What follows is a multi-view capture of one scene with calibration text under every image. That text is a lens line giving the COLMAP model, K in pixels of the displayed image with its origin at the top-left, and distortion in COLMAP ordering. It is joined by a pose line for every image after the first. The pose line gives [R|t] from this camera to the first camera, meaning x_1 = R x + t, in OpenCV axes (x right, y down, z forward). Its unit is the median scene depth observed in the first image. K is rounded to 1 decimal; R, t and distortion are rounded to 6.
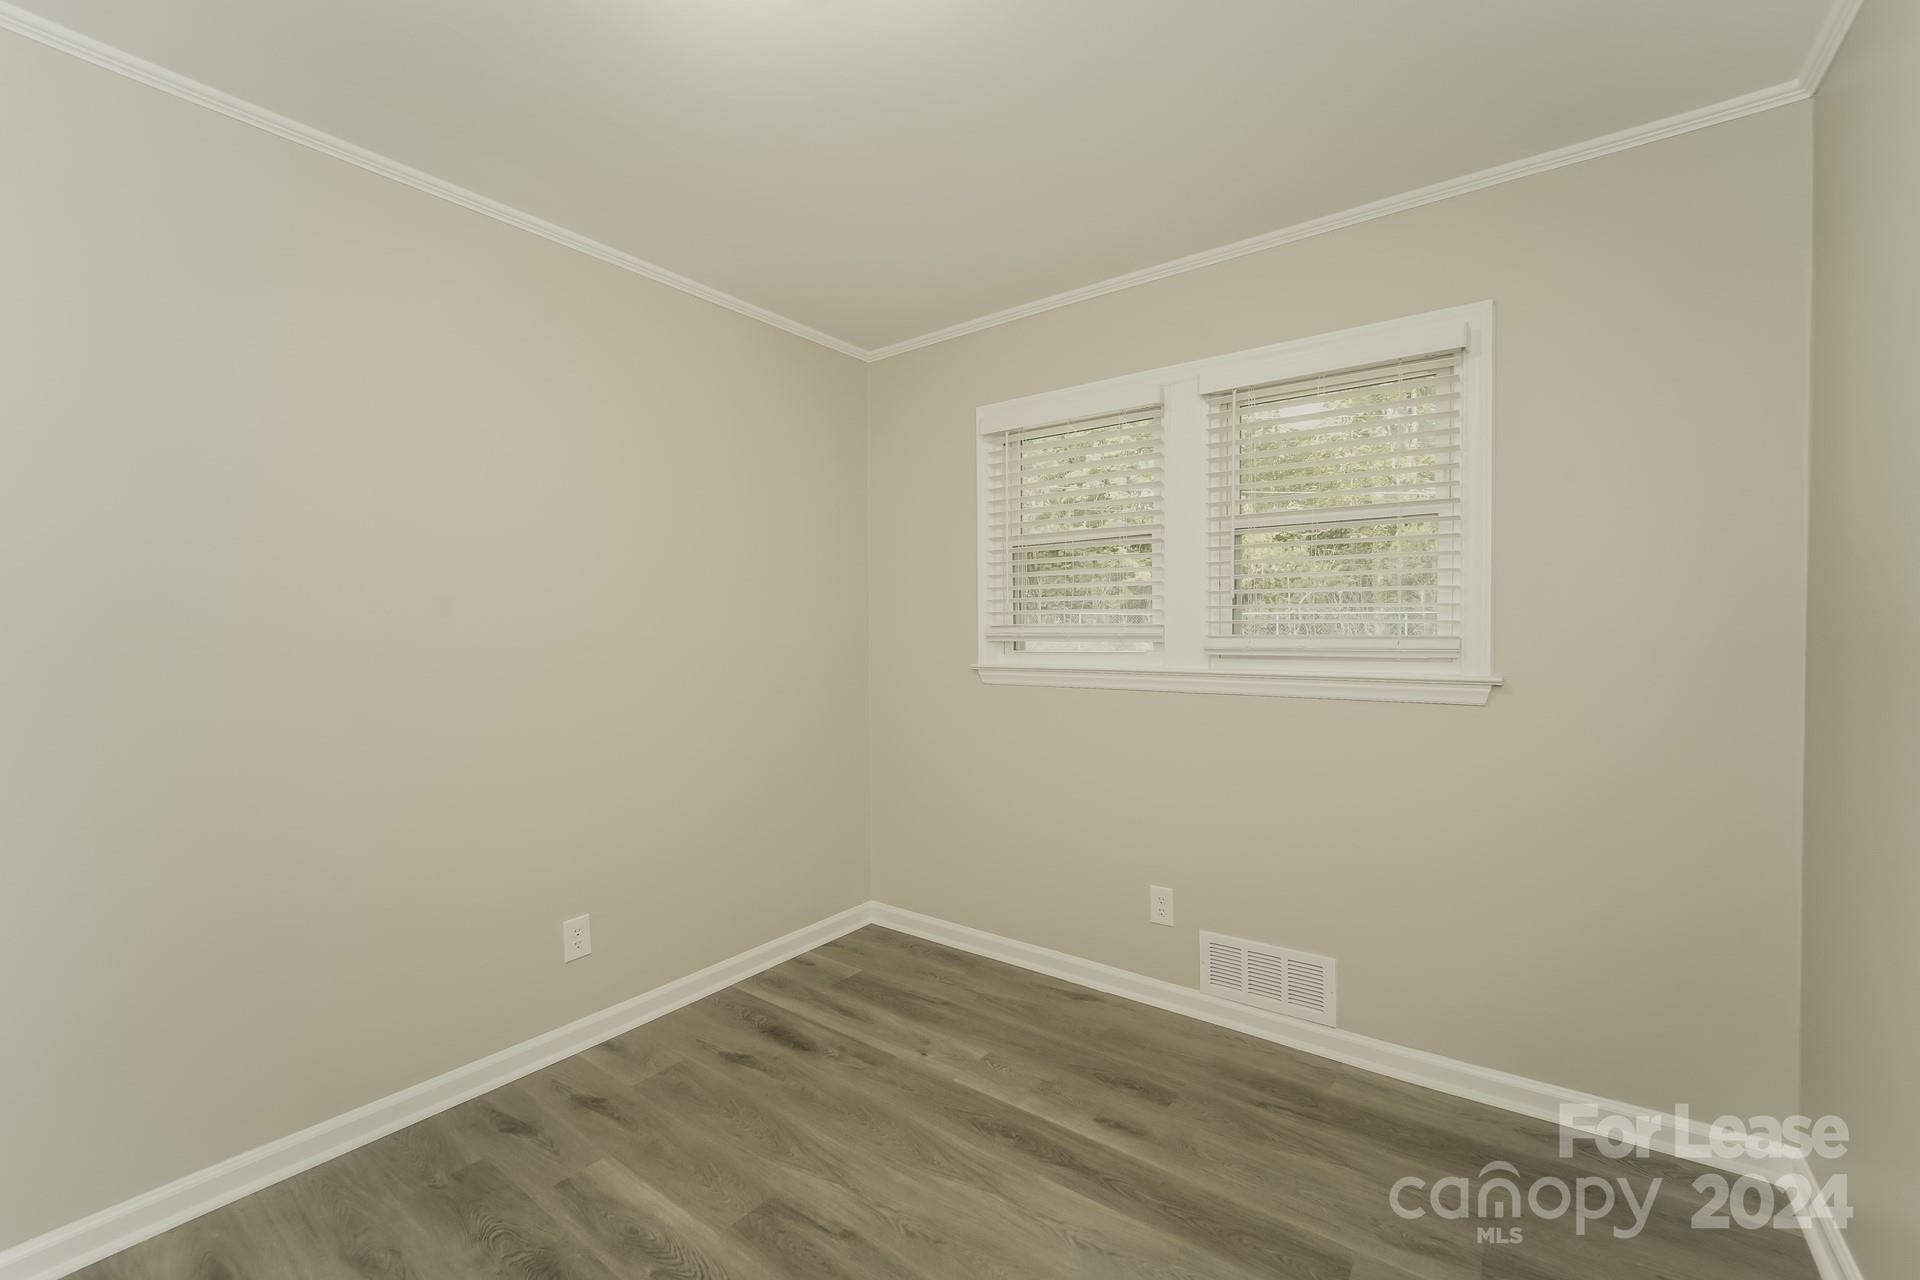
lens RADIAL K [[785.7, 0, 968.6], [0, 785.7, 660.3], [0, 0, 1]] dist [-0.005931, -0.000525]
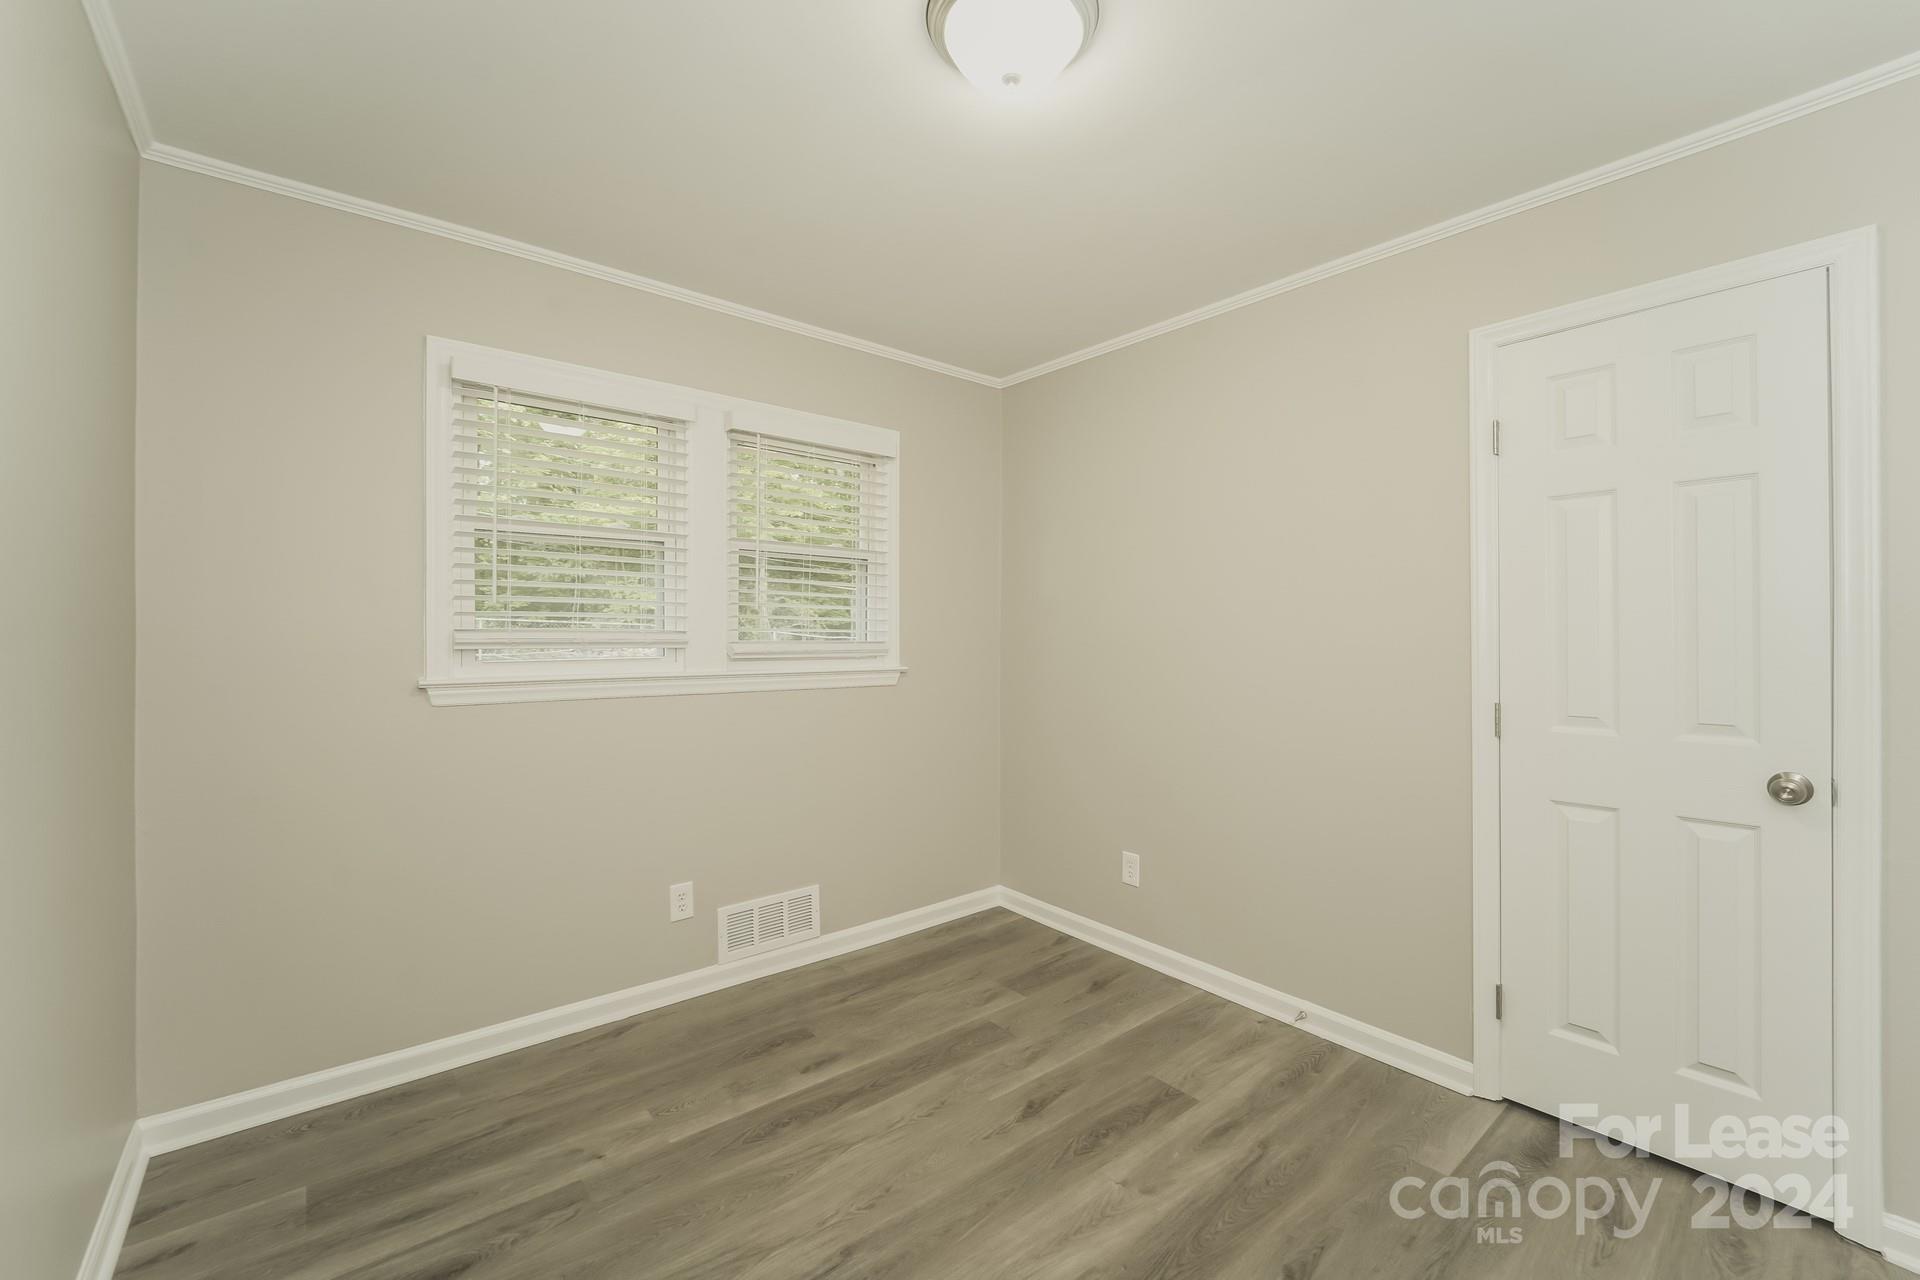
lens RADIAL K [[785.7, 0, 968.6], [0, 785.7, 660.3], [0, 0, 1]] dist [-0.005931, -0.000525]
pose [[0.232941, -0.025810, 0.972148, -0.747062], [0.030883, 0.999340, 0.019132, -0.016308], [-0.972000, 0.025567, 0.233584, 0.426803]]
